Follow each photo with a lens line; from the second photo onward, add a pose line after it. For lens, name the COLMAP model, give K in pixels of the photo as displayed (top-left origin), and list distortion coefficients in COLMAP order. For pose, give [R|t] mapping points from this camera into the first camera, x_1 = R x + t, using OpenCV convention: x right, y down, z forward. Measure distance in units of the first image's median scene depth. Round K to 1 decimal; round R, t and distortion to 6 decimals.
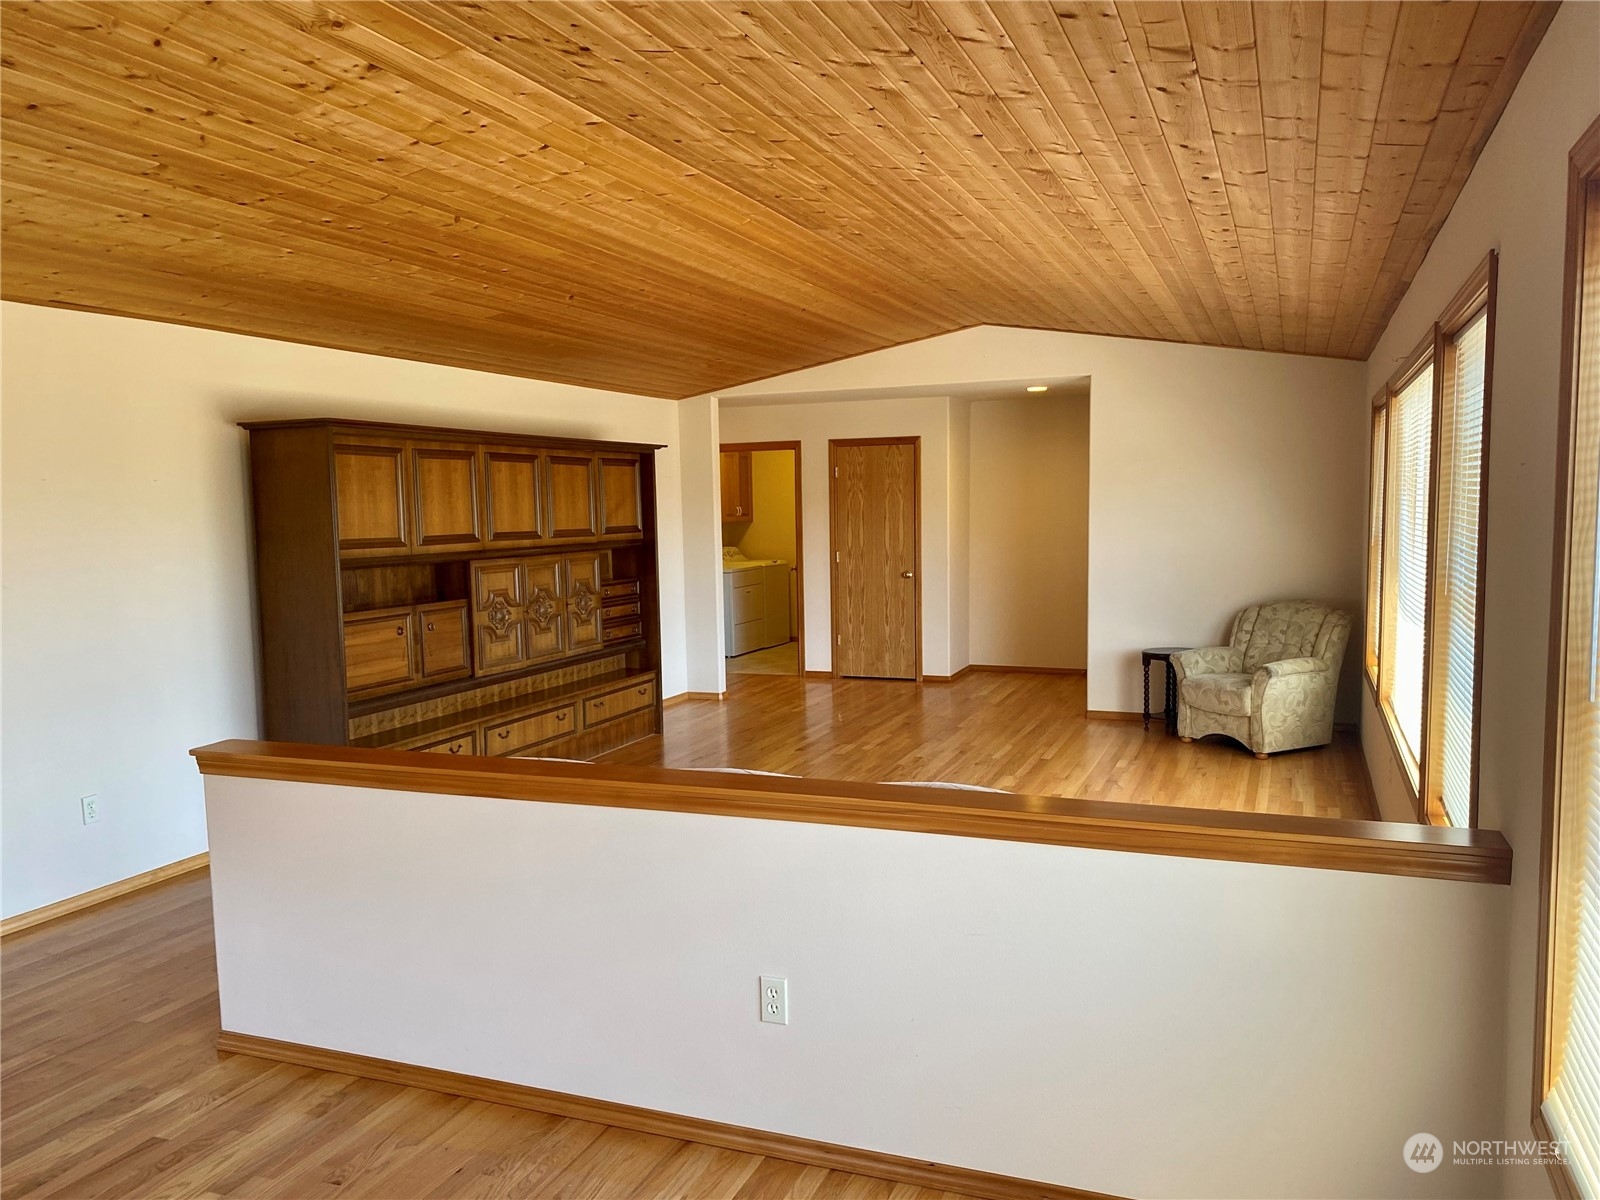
lens RADIAL K [[1219.2, 0, 804.0], [0, 1219.2, 607.4], [0, 0, 1]] dist [0.048764, -0.042377]
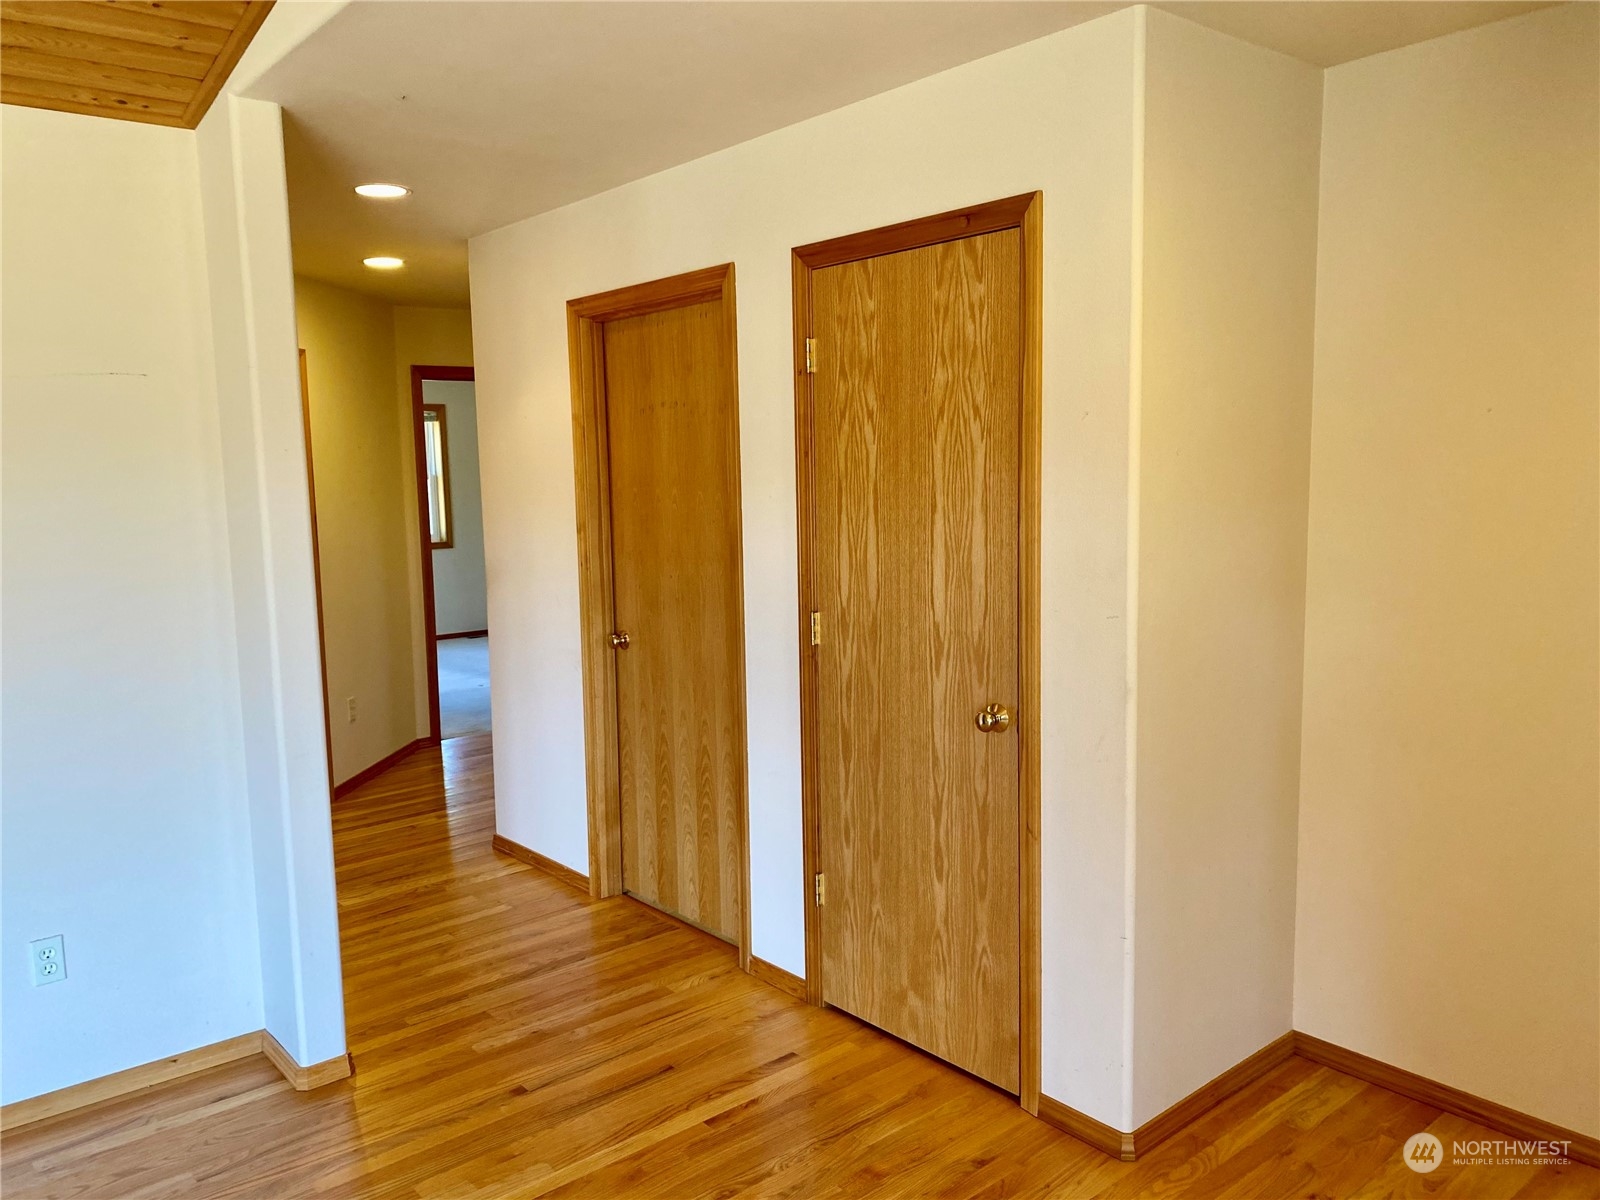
lens RADIAL K [[1219.2, 0, 789.2], [0, 1219.2, 583.6], [0, 0, 1]] dist [0.048764, -0.042377]
pose [[0.878250, 0.047823, -0.475805, 0.170902], [-0.034263, 0.998723, 0.037138, -0.064708], [0.476973, -0.016314, 0.878766, 0.730225]]
